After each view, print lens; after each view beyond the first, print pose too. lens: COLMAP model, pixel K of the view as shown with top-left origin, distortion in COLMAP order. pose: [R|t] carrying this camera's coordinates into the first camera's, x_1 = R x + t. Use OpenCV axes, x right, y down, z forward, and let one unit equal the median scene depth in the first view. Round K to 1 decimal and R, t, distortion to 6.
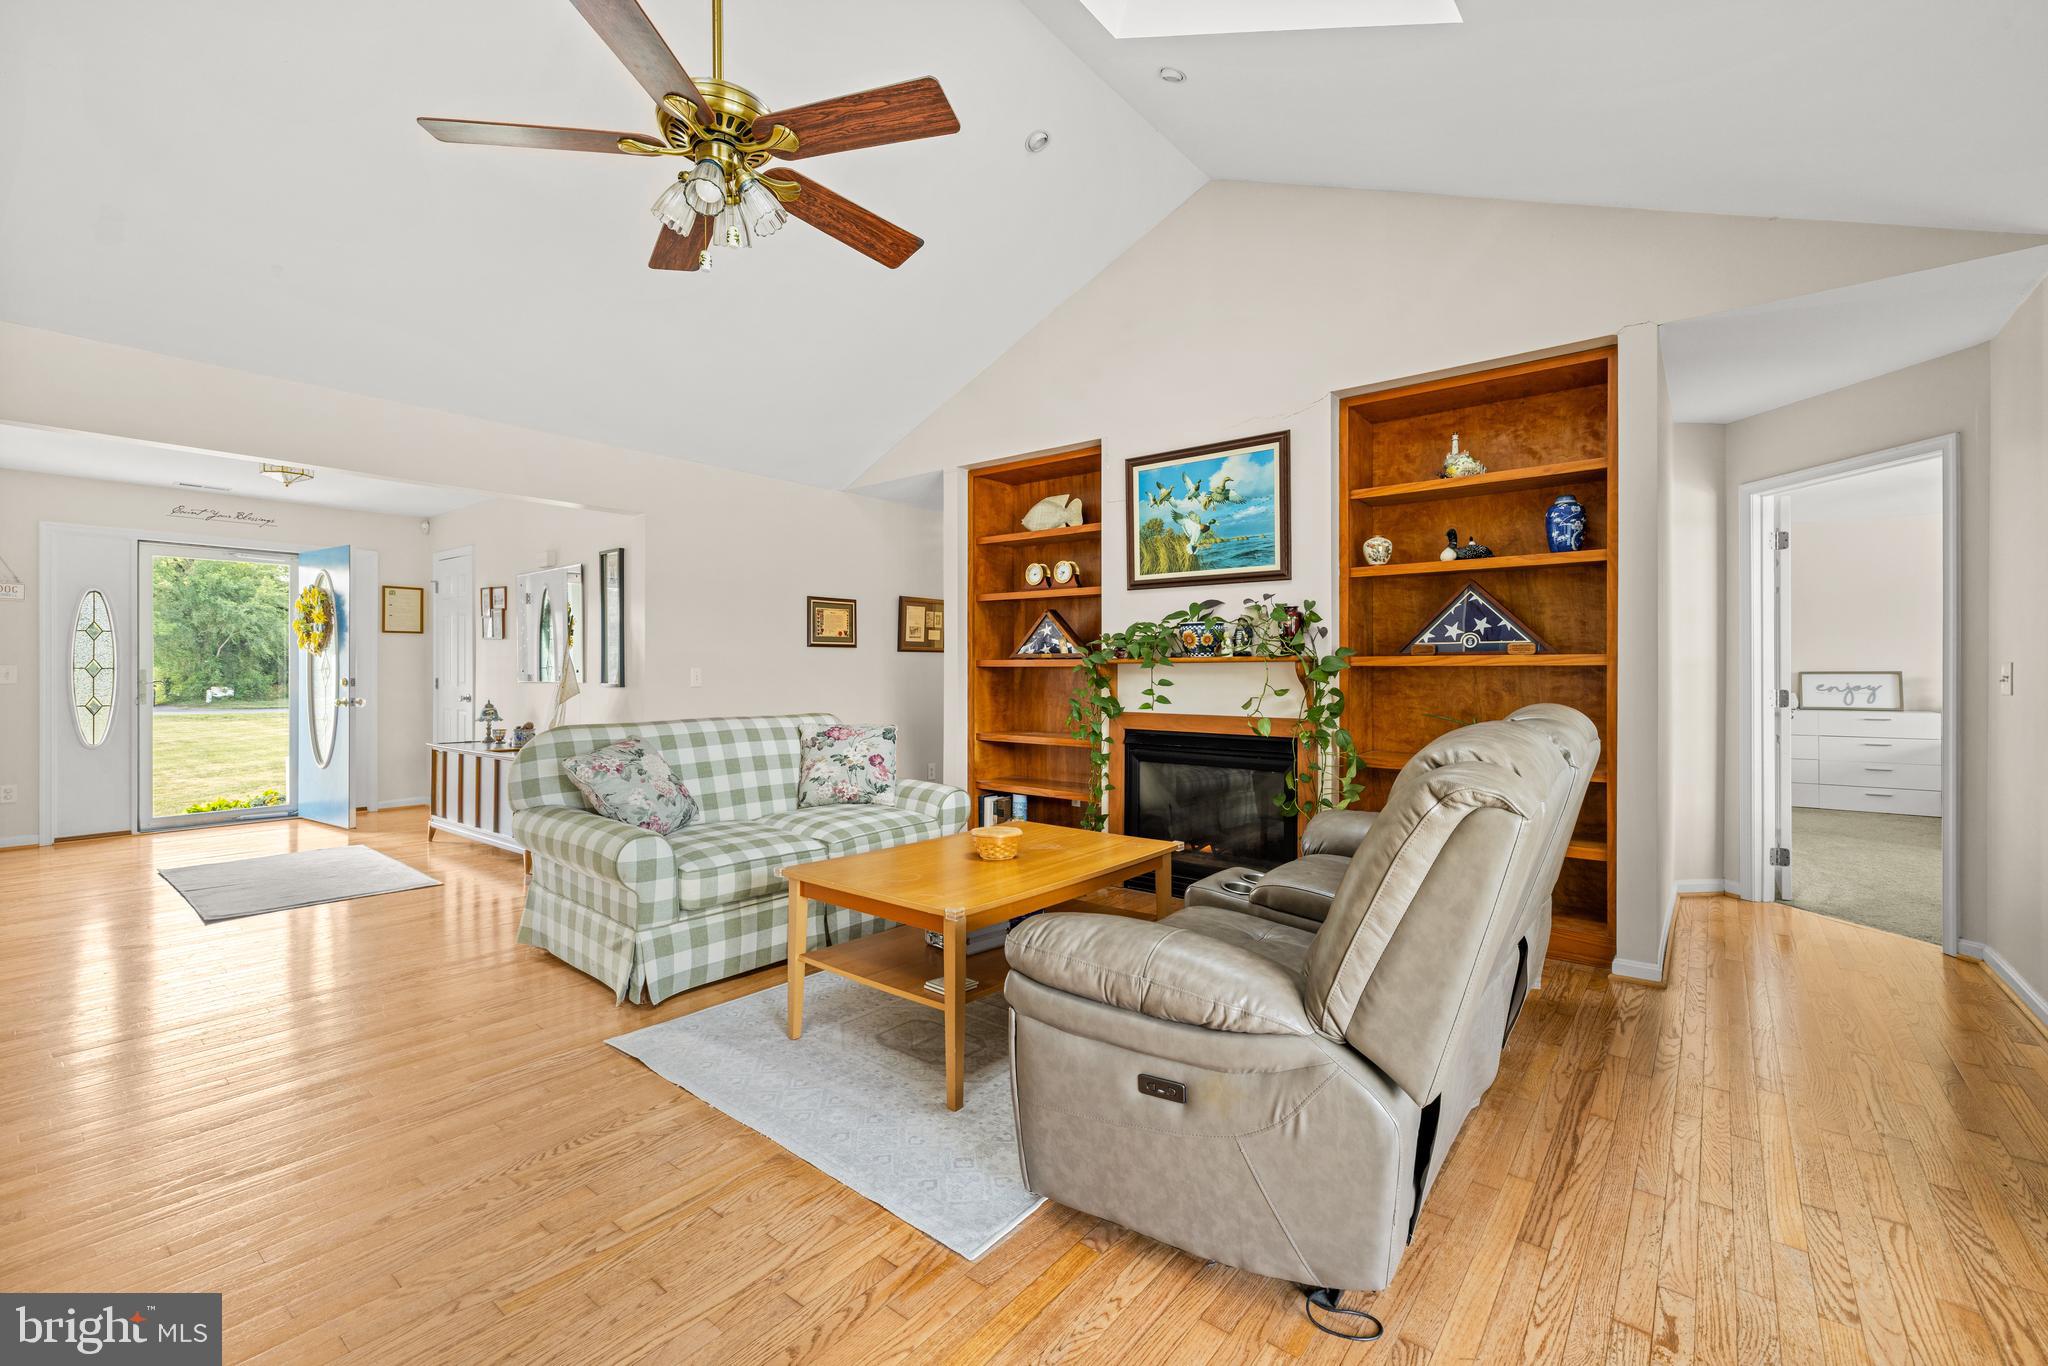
lens RADIAL K [[862.3, 0, 1022.4], [0, 862.3, 677.4], [0, 0, 1]] dist [0.003277, -0.000162]
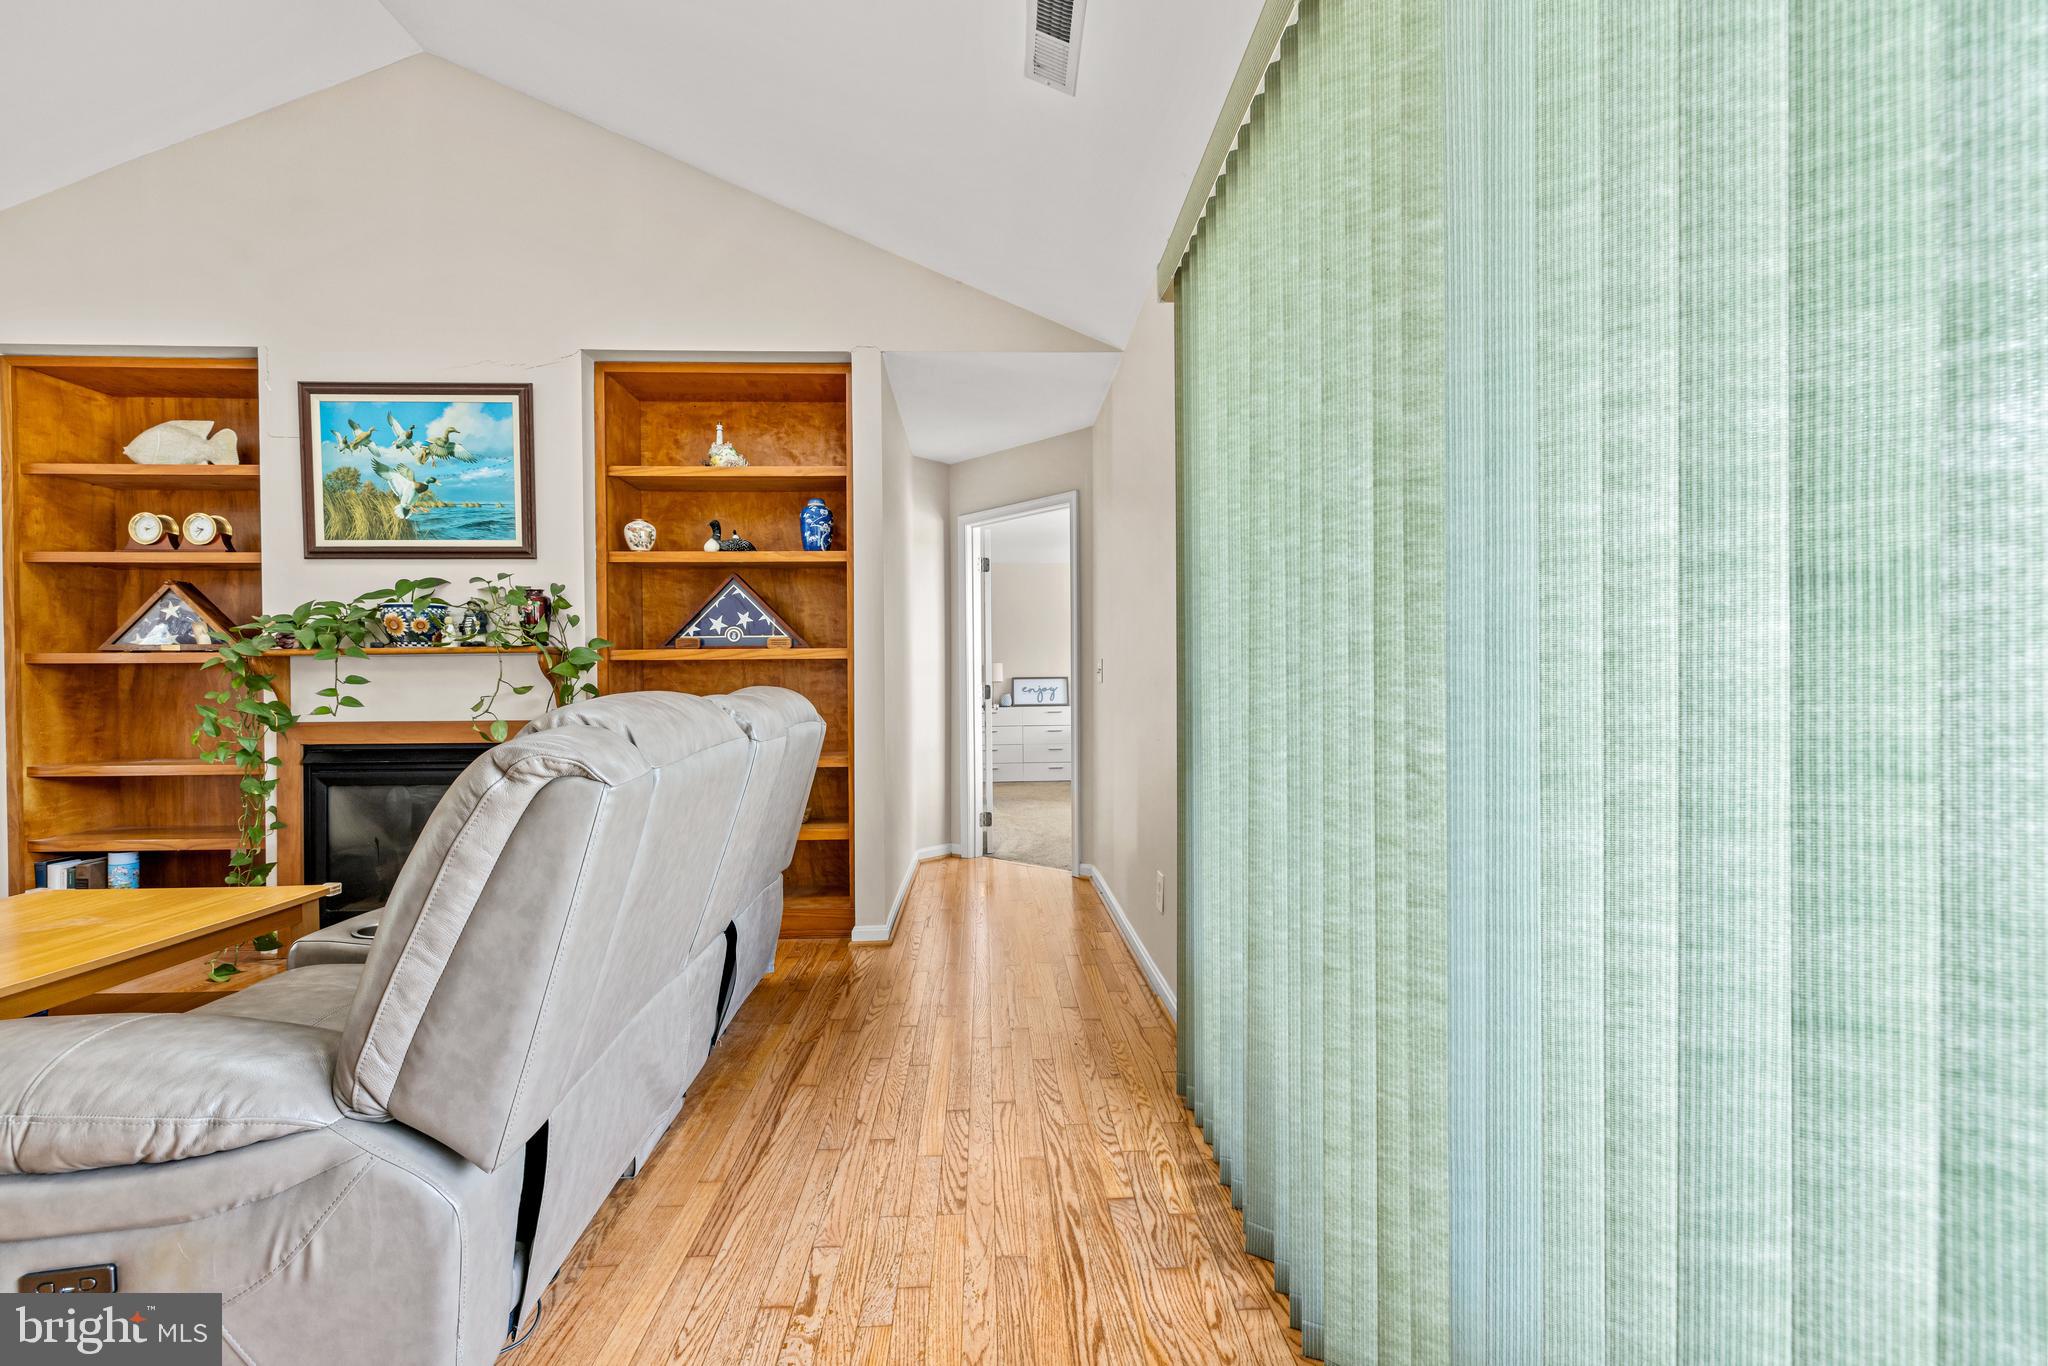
lens RADIAL K [[863.5, 0, 1020.9], [0, 863.5, 710.0], [0, 0, 1]] dist [0.000641, -0.000140]
pose [[0.752767, -0.025606, 0.657789, 0.106409], [0.014457, 0.999645, 0.022369, 0.024558], [-0.658128, -0.007329, 0.752870, 0.036590]]
